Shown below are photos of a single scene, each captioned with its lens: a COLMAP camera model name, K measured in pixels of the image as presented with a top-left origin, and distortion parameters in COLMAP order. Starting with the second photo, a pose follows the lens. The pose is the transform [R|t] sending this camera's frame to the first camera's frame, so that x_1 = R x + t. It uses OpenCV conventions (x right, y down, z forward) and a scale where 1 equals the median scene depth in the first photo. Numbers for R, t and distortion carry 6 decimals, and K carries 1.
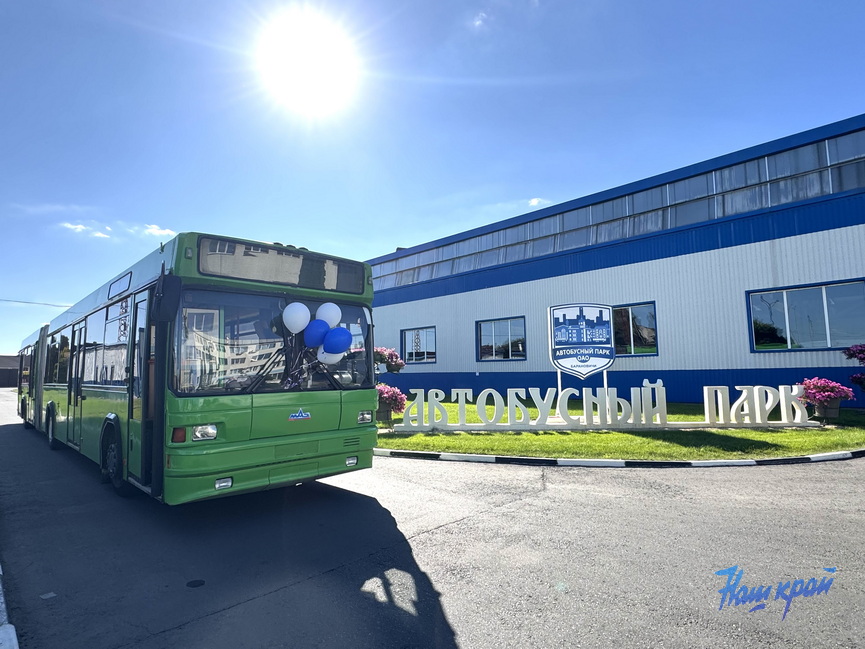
lens RADIAL K [[483.3, 0, 432.5], [0, 483.3, 324.5], [0, 0, 1]] dist [0.001129, 0.000393]
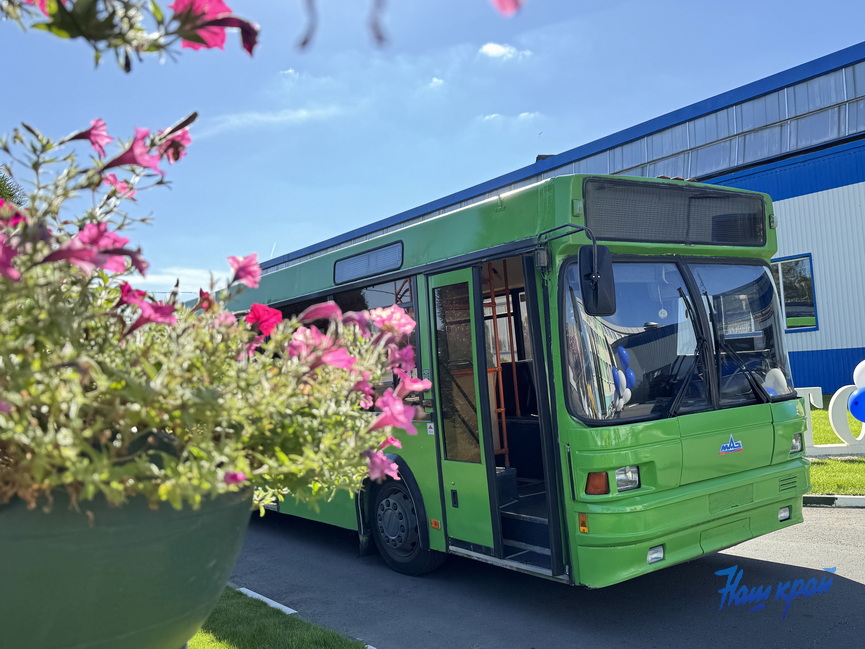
lens RADIAL K [[793.9, 0, 435.4], [0, 793.9, 328.6], [0, 0, 1]] dist [0.142638, -0.244151]
pose [[0.987641, -0.063105, -0.143468, -0.237868], [0.071374, 0.996028, 0.053235, -0.024086], [0.139539, -0.062817, 0.988222, -0.044834]]
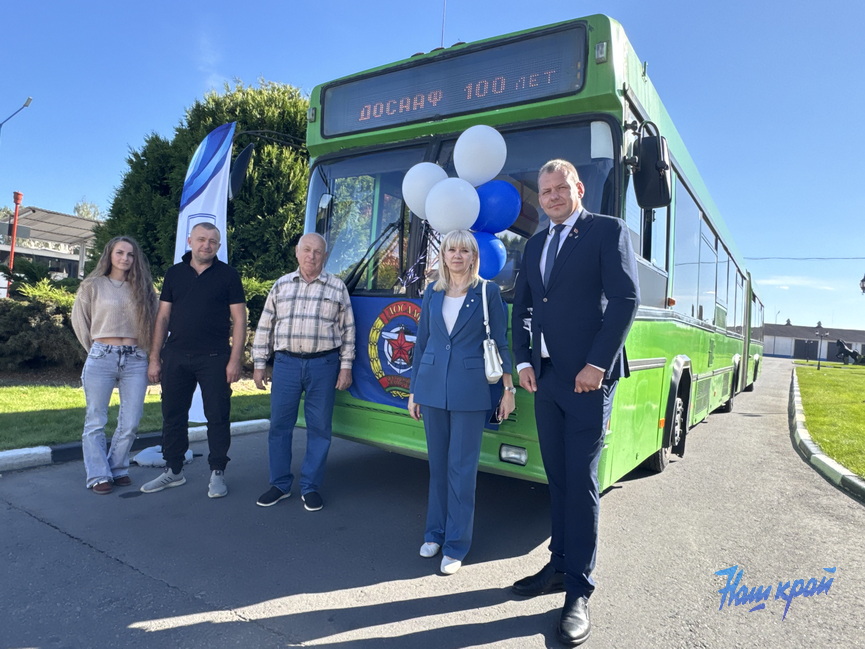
lens RADIAL K [[559.5, 0, 432.5], [0, 559.5, 324.5], [0, 0, 1]] dist [0.007008, 0.000755]
pose [[0.222628, 0.026019, -0.974556, 0.183815], [0.022827, 0.999231, 0.031892, 0.072331], [0.974636, -0.029346, 0.221863, 0.426674]]
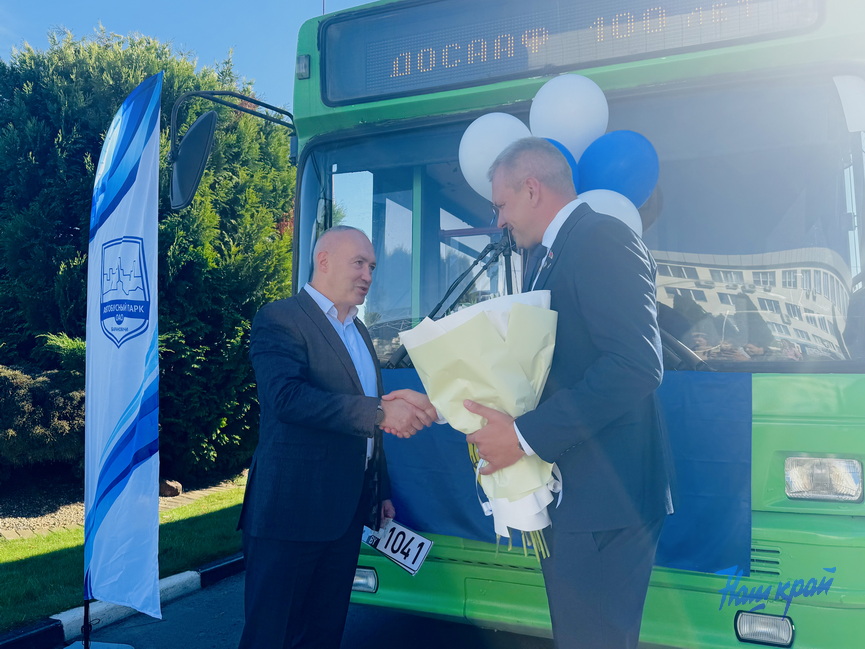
lens RADIAL K [[744.2, 0, 432.5], [0, 744.2, 324.5], [0, 0, 1]] dist [0.043810, -0.060196]
pose [[0.401649, -0.049653, -0.914447, 0.083912], [0.075044, 0.996955, -0.021172, 0.055165], [0.912714, -0.060120, 0.404152, 0.350863]]
